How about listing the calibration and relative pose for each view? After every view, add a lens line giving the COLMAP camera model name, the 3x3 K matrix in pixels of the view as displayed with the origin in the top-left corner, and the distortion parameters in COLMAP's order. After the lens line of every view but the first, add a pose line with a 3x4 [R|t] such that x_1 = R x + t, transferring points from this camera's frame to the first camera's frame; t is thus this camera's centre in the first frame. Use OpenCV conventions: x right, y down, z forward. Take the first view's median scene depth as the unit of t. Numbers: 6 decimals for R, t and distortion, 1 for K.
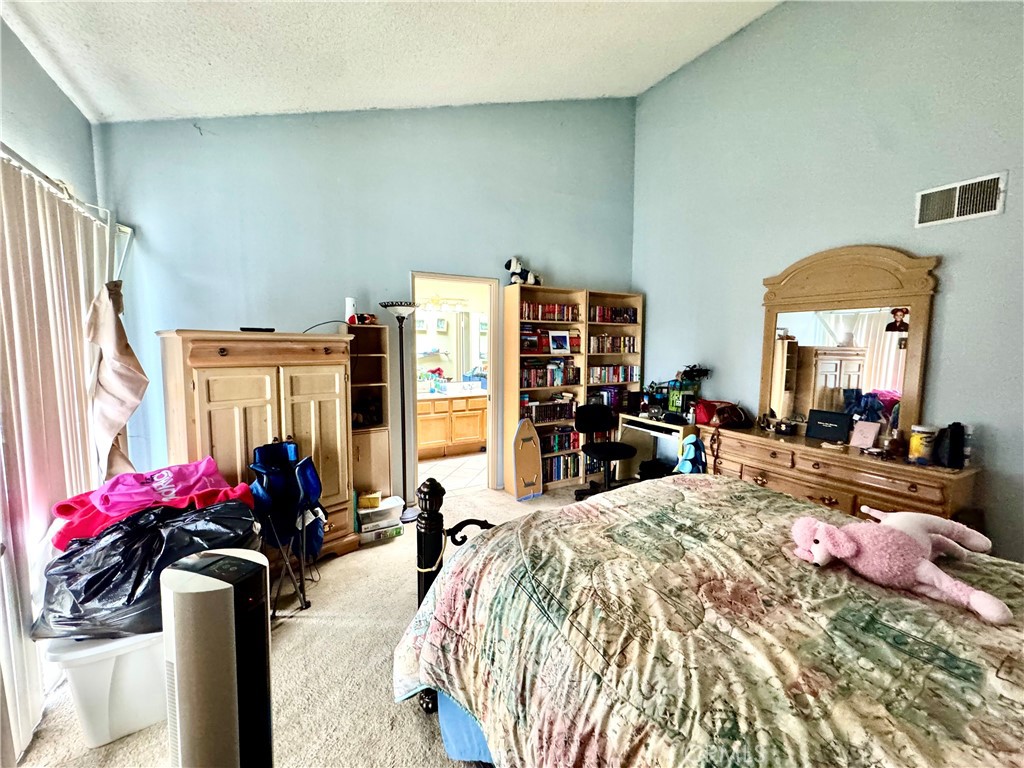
lens RADIAL K [[408.8, 0, 513.8], [0, 408.8, 382.0], [0, 0, 1]] dist [-0.000488, 0.000068]
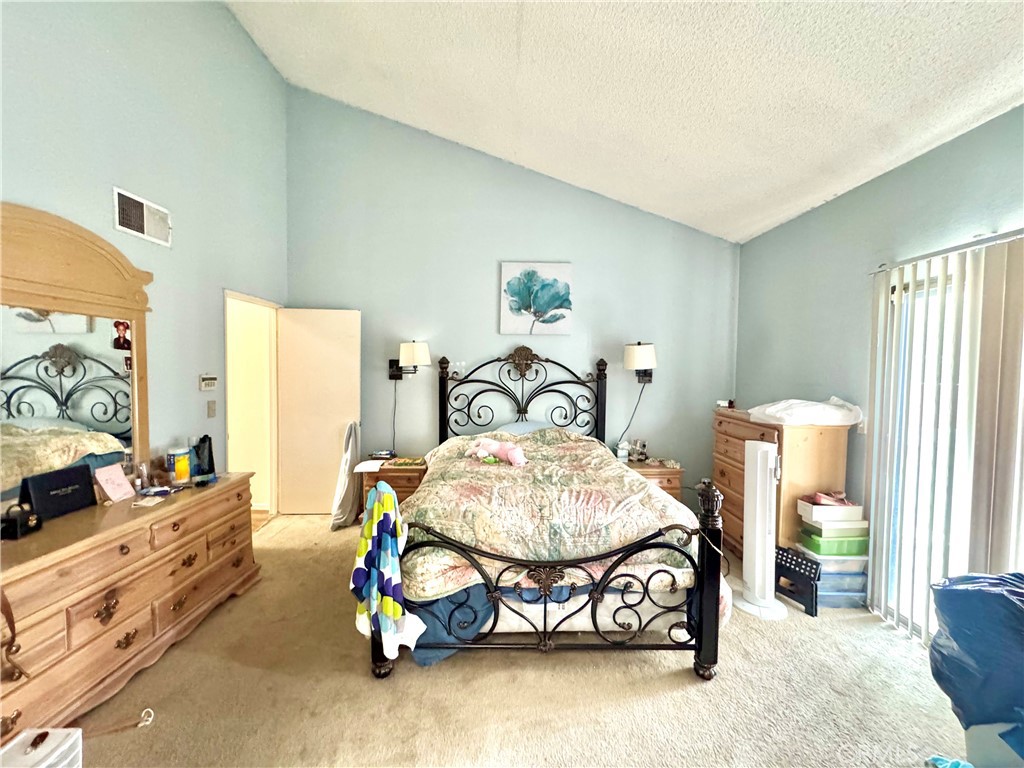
lens RADIAL K [[408.8, 0, 514.0], [0, 408.8, 380.0], [0, 0, 1]] dist [-0.000488, 0.000068]
pose [[-0.851732, -0.032147, 0.522991, -0.178616], [0.036622, 0.992023, 0.120620, -0.133471], [-0.522696, 0.121889, -0.843760, 1.304068]]
